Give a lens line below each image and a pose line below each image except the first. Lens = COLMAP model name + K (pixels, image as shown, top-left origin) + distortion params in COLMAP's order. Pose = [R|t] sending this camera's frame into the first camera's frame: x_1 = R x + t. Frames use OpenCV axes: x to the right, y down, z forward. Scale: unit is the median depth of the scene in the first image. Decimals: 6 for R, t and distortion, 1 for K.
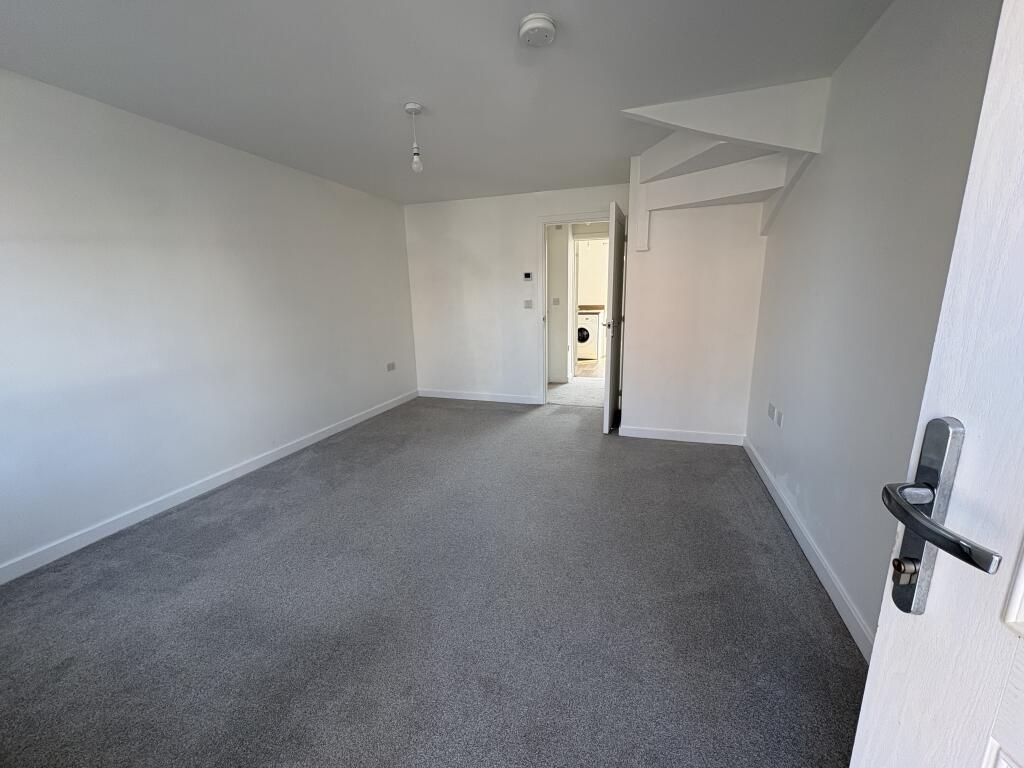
lens RADIAL K [[408.8, 0, 512.0], [0, 408.8, 384.0], [0, 0, 1]] dist [-0.000515, 0.000030]
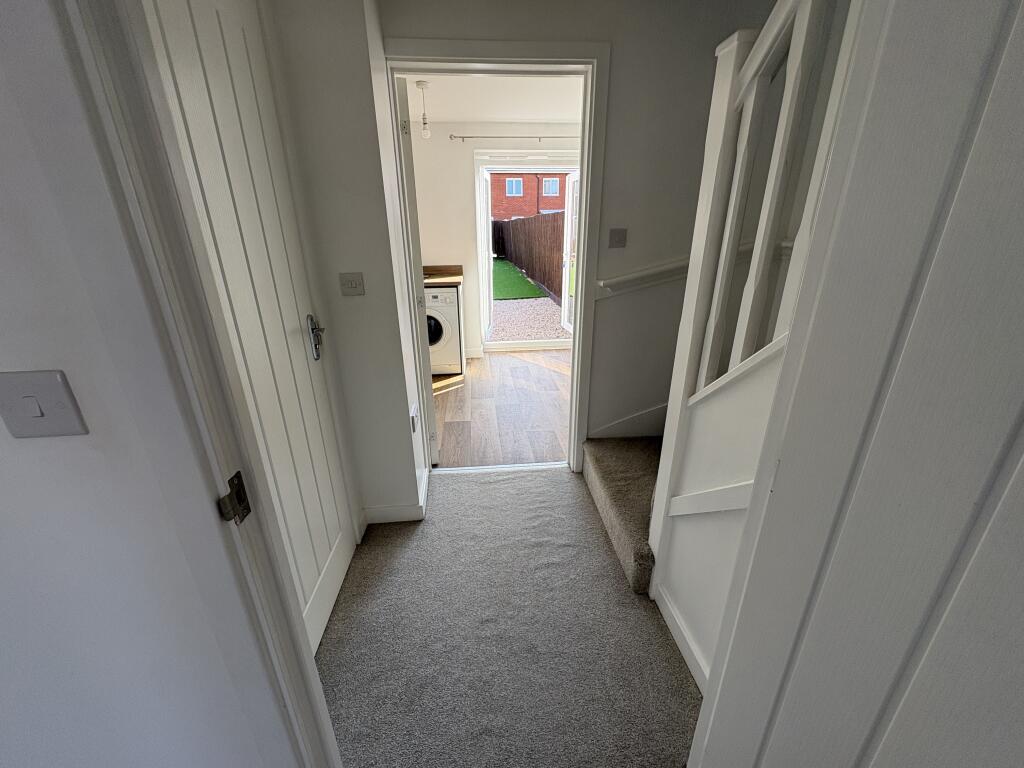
lens RADIAL K [[408.8, 0, 512.0], [0, 408.8, 384.0], [0, 0, 1]] dist [-0.000515, 0.000030]
pose [[0.921354, -0.139784, 0.362721, 0.083820], [0.080164, 0.981376, 0.174572, -0.148277], [-0.380368, -0.131766, 0.915400, 0.602100]]
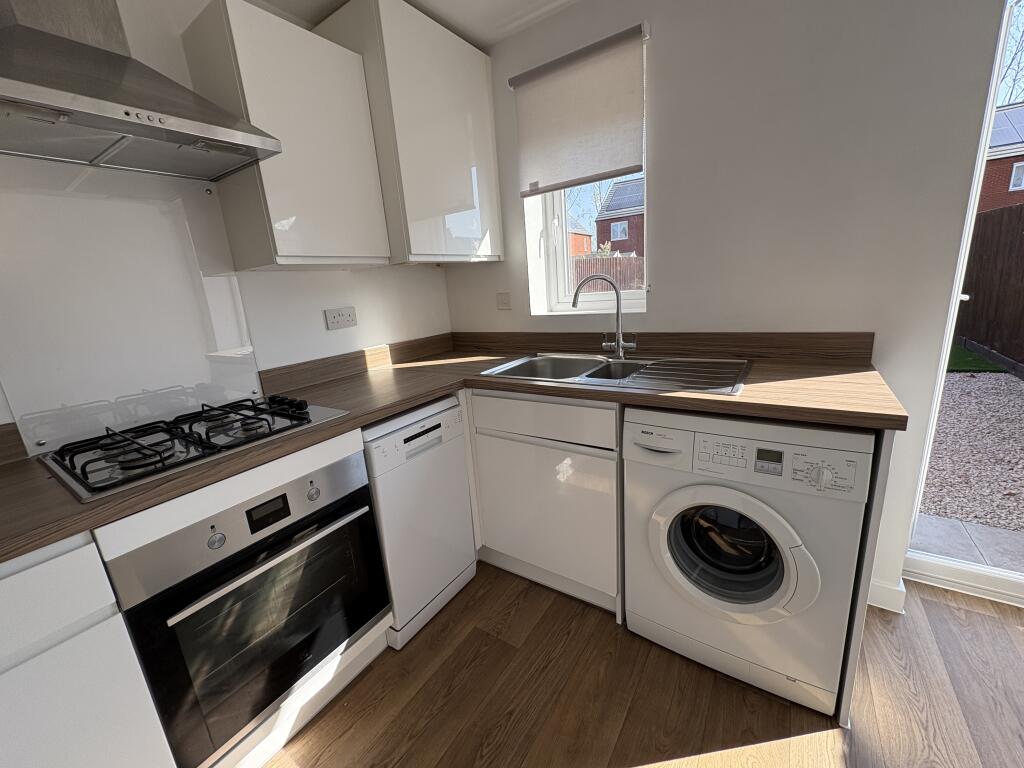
lens RADIAL K [[408.8, 0, 512.0], [0, 408.8, 384.0], [0, 0, 1]] dist [-0.000515, 0.000030]
pose [[0.958729, 0.000819, -0.284319, 0.141658], [0.014293, 0.998593, 0.051074, -0.200040], [0.283961, -0.053030, 0.957368, 0.916034]]
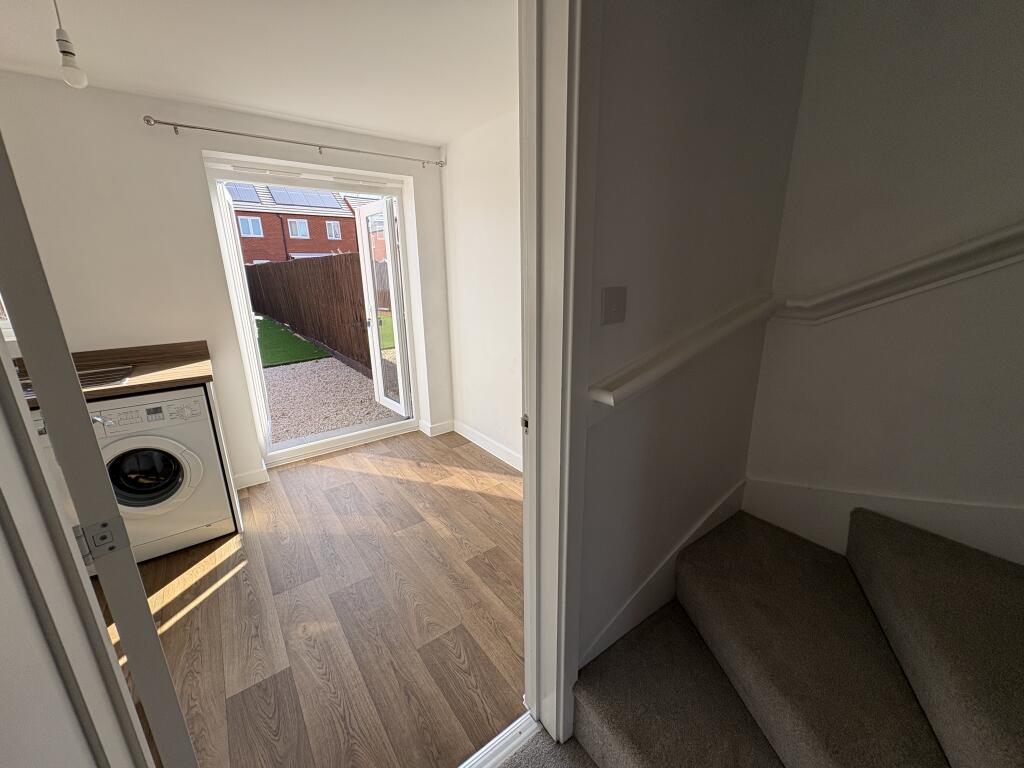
lens RADIAL K [[408.8, 0, 512.0], [0, 408.8, 384.0], [0, 0, 1]] dist [-0.000515, 0.000030]
pose [[0.581196, -0.220796, 0.783237, 0.121977], [0.171912, 0.974078, 0.147029, -0.184396], [-0.795398, 0.049195, 0.604088, 0.757029]]
